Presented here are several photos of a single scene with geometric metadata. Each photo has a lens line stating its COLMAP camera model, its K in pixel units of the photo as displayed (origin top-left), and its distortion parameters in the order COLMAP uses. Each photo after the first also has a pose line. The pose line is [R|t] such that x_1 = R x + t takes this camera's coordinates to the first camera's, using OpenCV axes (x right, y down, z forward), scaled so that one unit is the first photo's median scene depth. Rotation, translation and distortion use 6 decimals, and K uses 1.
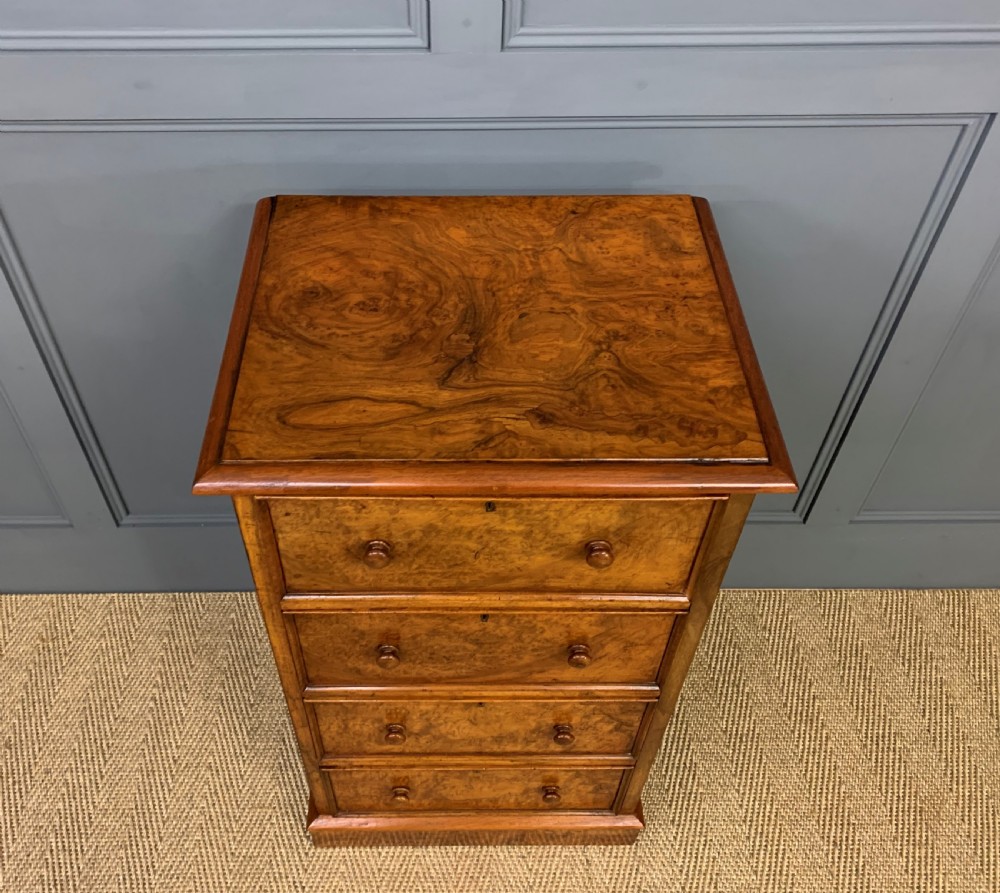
lens RADIAL K [[951.4, 0, 456.2], [0, 951.4, 449.7], [0, 0, 1]] dist [0.076946, -0.013521]
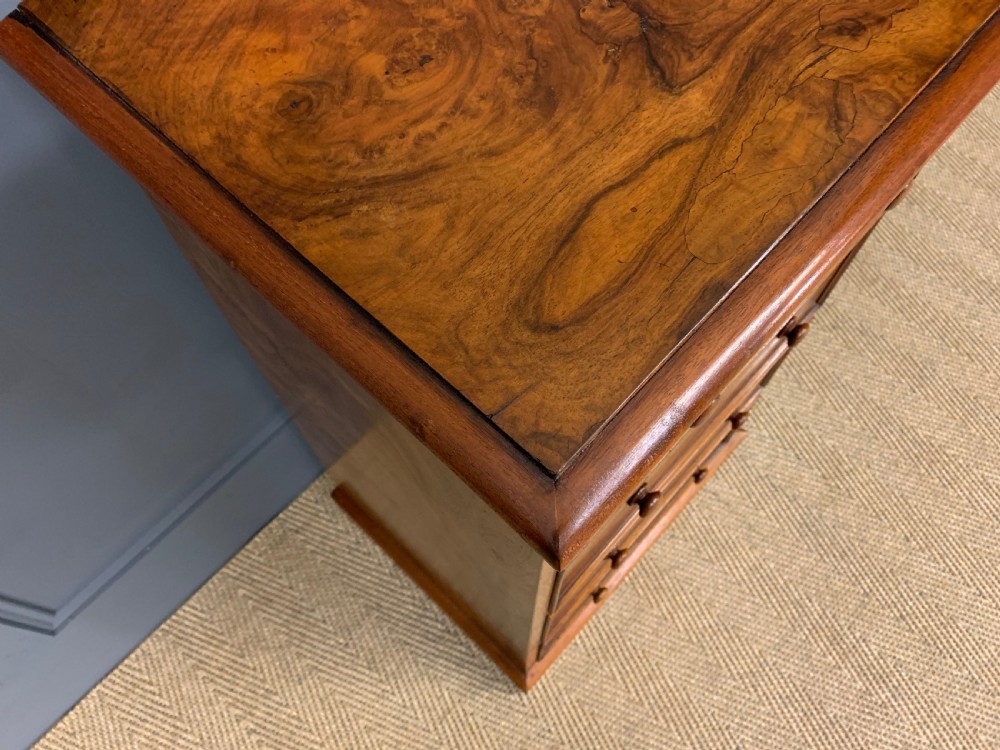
lens RADIAL K [[777.6, 0, 500.0], [0, 777.6, 375.0], [0, 0, 1]] dist [0.011037, 0.004380]
pose [[0.688172, -0.660720, 0.299780, -0.296933], [0.563461, 0.746982, 0.352887, -0.146027], [-0.457090, -0.073933, 0.886342, 0.600435]]
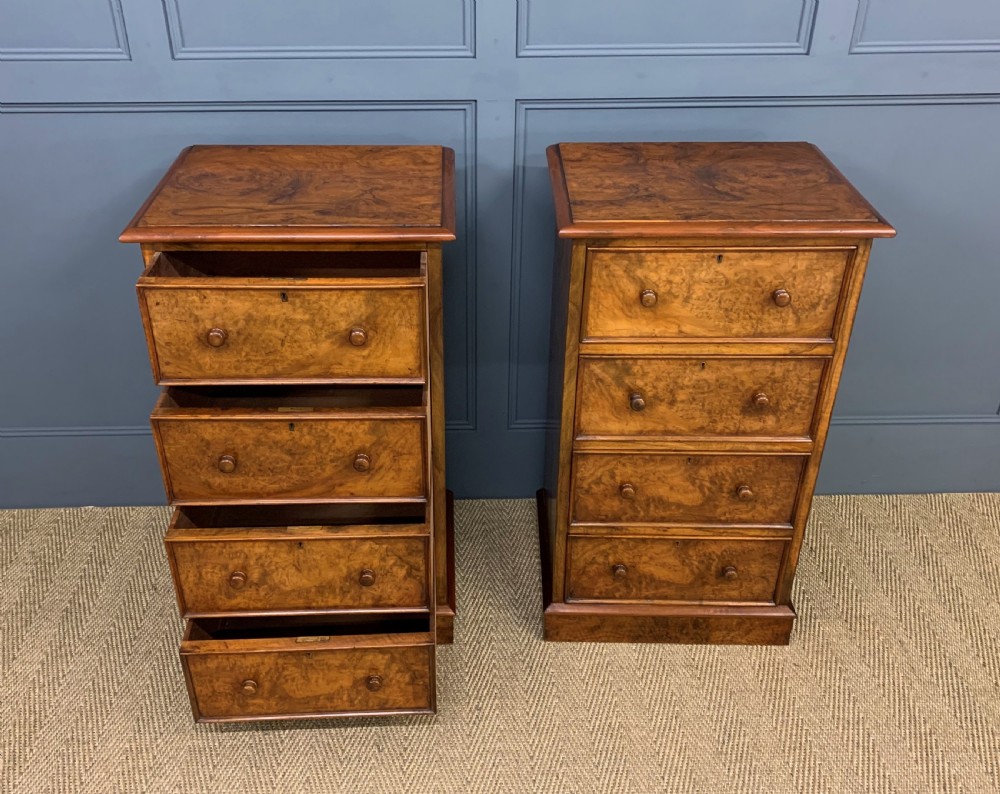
lens RADIAL K [[950.1, 0, 475.2], [0, 950.1, 394.8], [0, 0, 1]] dist [0.111697, -0.165056]
pose [[0.999823, -0.008845, 0.016595, 0.311407], [0.013226, 0.958063, -0.286251, 0.734784], [-0.013367, 0.286420, 0.958011, -0.567061]]
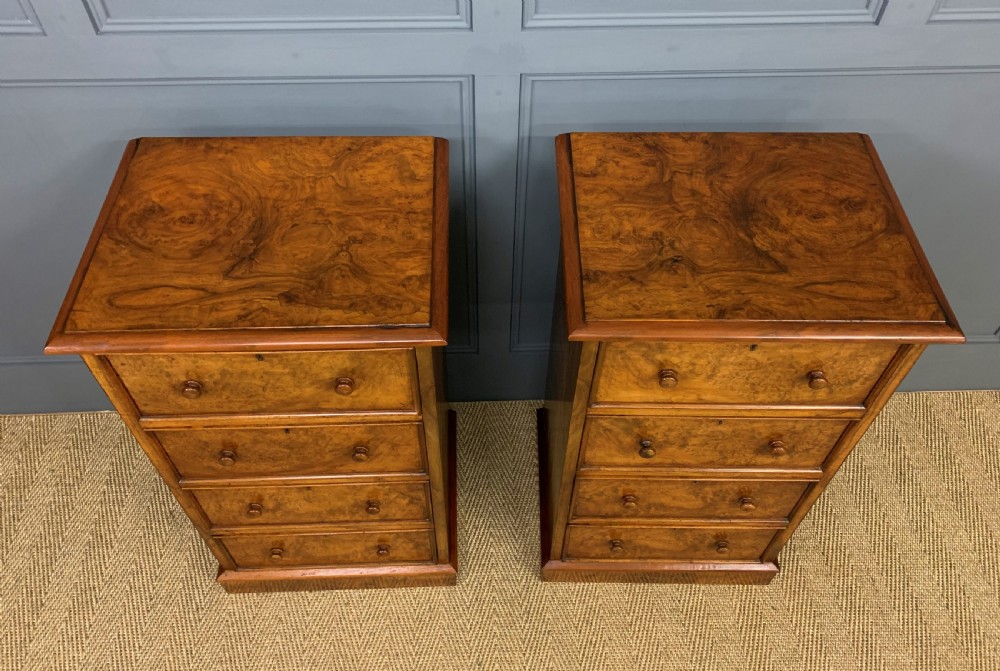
lens RADIAL K [[791.6, 0, 496.3], [0, 791.6, 312.6], [0, 0, 1]] dist [0.039400, -0.008142]
pose [[0.999550, -0.015060, 0.025954, 0.348522], [0.014097, 0.999219, 0.036912, -0.047641], [-0.026490, -0.036530, 0.998981, -0.235773]]
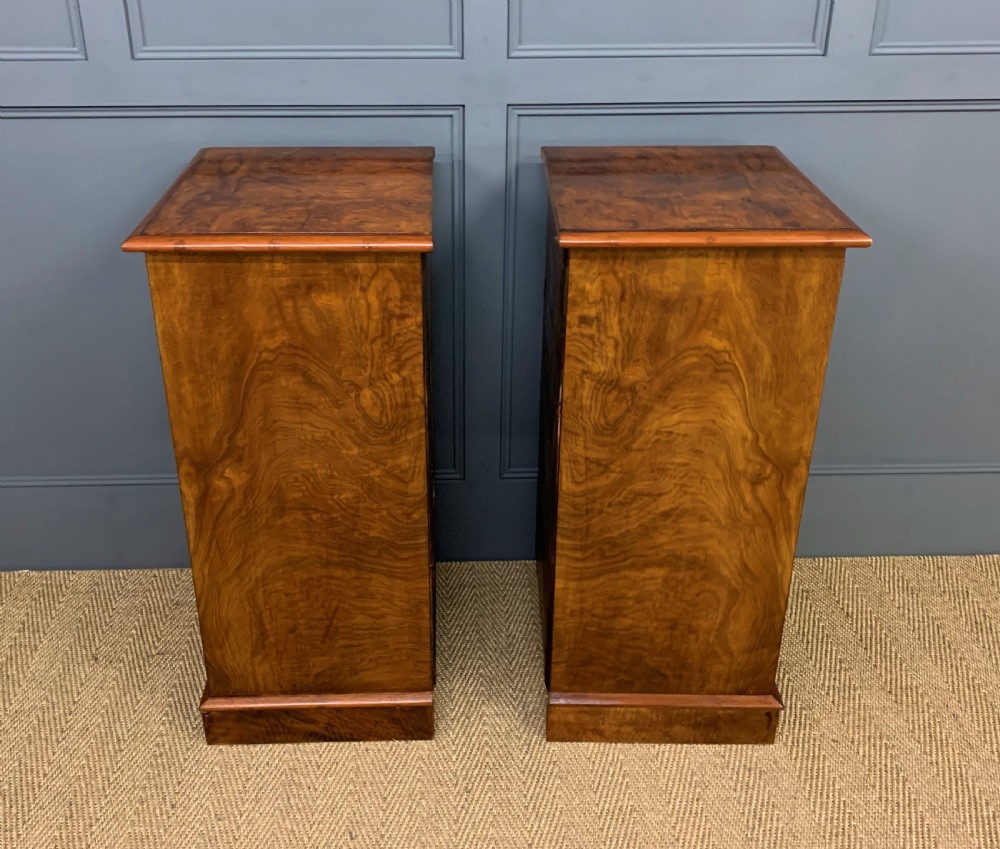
lens RADIAL K [[1059.7, 0, 467.5], [0, 1059.7, 400.4], [0, 0, 1]] dist [0.084964, -0.097119]
pose [[0.999739, -0.008480, 0.021220, 0.310556], [0.015804, 0.927294, -0.373999, 0.854504], [-0.016506, 0.374237, 0.927186, -0.501893]]
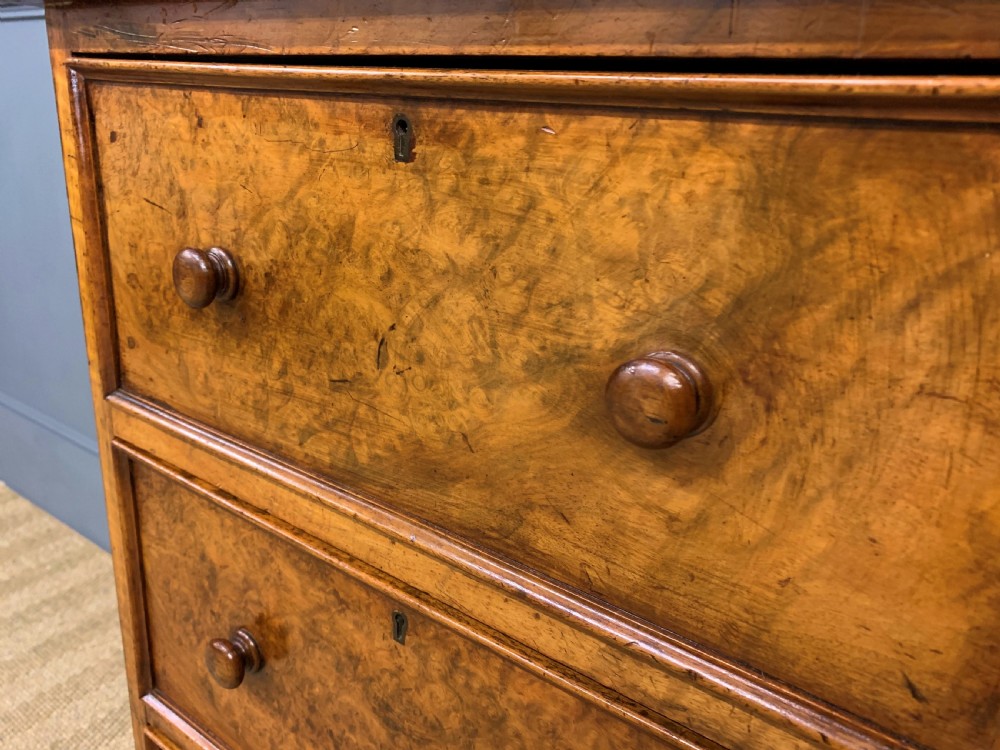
lens RADIAL K [[777.6, 0, 500.0], [0, 777.6, 375.0], [0, 0, 1]] dist [0.011037, 0.004380]
pose [[0.803319, 0.228164, -0.550109, 0.235153], [-0.480639, 0.793809, -0.372631, 0.211120], [0.351660, 0.563745, 0.747346, 0.778165]]
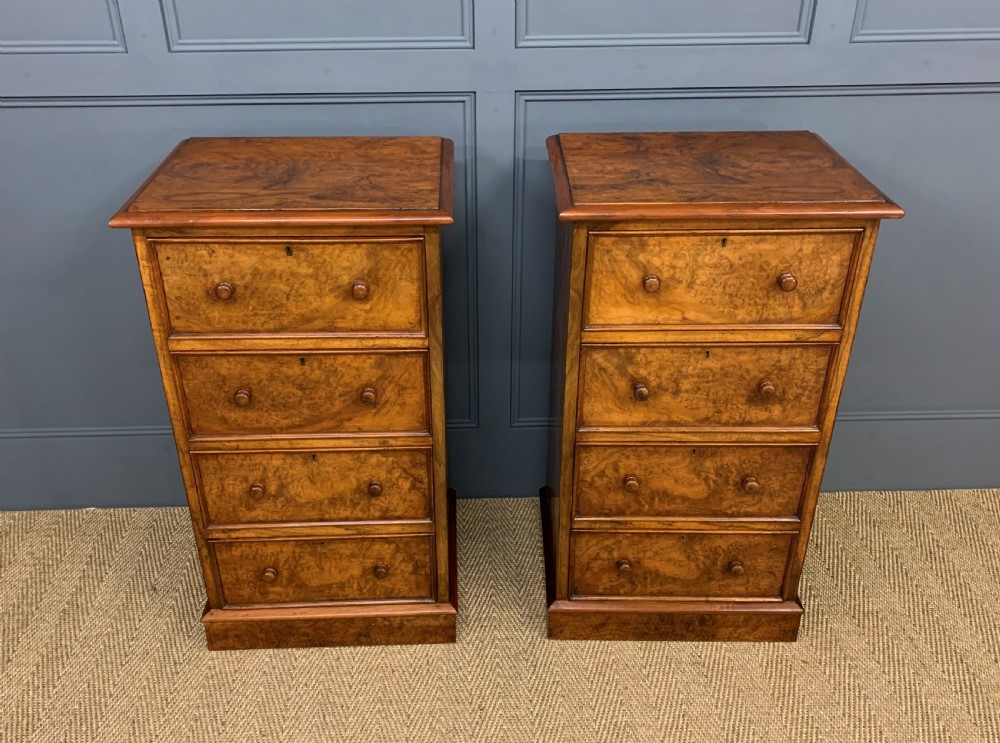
lens RADIAL K [[911.2, 0, 482.6], [0, 911.2, 392.0], [0, 0, 1]] dist [0.098465, -0.126358]
pose [[0.999743, -0.014638, 0.017318, 0.324527], [0.019252, 0.951449, -0.307202, 0.751395], [-0.011981, 0.307457, 0.951487, -0.451794]]
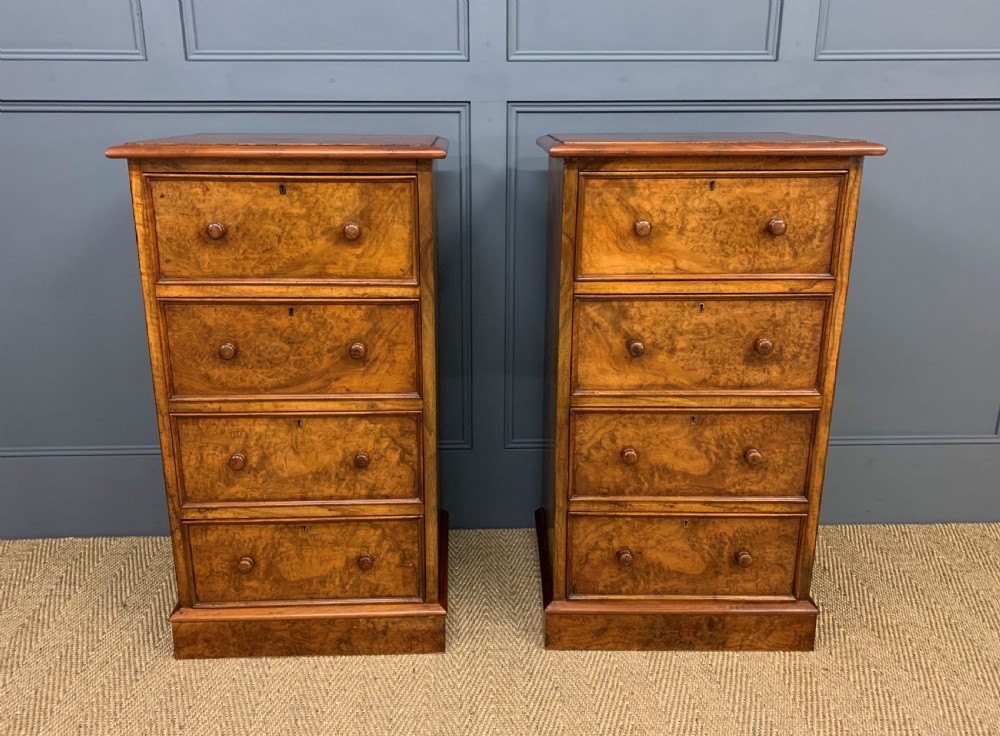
lens RADIAL K [[845.0, 0, 487.9], [0, 845.0, 367.3], [0, 0, 1]] dist [0.064008, -0.042525]
pose [[0.999615, -0.006469, 0.026981, 0.336465], [0.019629, 0.852160, -0.522913, 1.059864], [-0.019610, 0.523242, 0.851959, -0.135852]]
